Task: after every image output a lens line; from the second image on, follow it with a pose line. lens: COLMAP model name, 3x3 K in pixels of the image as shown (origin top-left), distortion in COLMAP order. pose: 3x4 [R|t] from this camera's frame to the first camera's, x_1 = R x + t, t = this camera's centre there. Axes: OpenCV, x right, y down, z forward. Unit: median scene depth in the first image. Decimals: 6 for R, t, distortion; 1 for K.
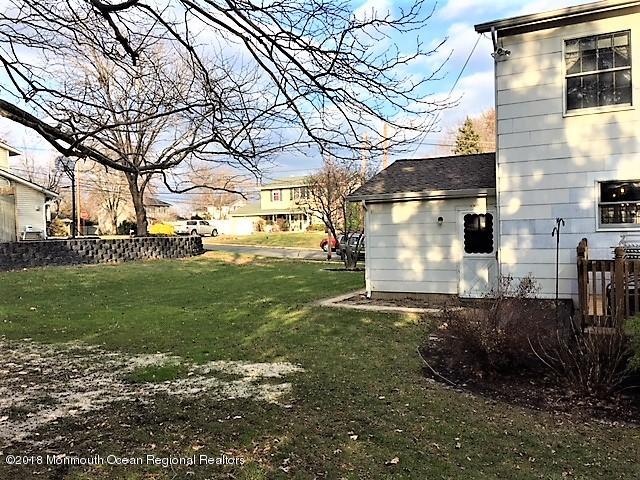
lens RADIAL K [[540.5, 0, 320.3], [0, 540.5, 241.8], [0, 0, 1]] dist [0.082450, -0.110646]
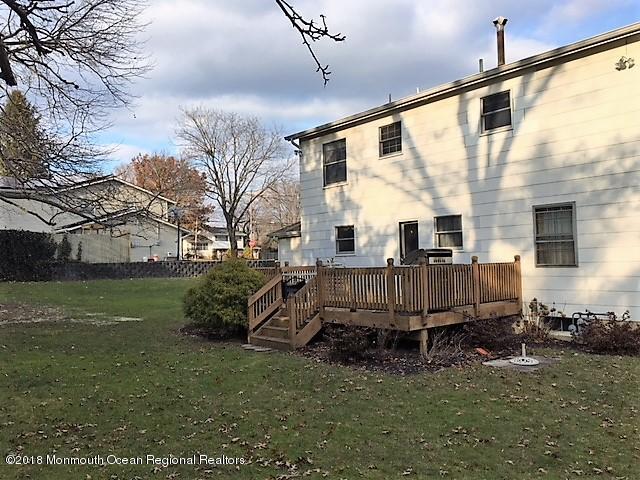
lens RADIAL K [[540.5, 0, 320.0], [0, 540.5, 238.6], [0, 0, 1]] dist [0.082450, -0.110646]
pose [[0.932107, -0.007176, -0.362113, 1.035649], [-0.013020, 0.998494, -0.053300, 0.017532], [0.361950, 0.054396, 0.930609, -0.556088]]
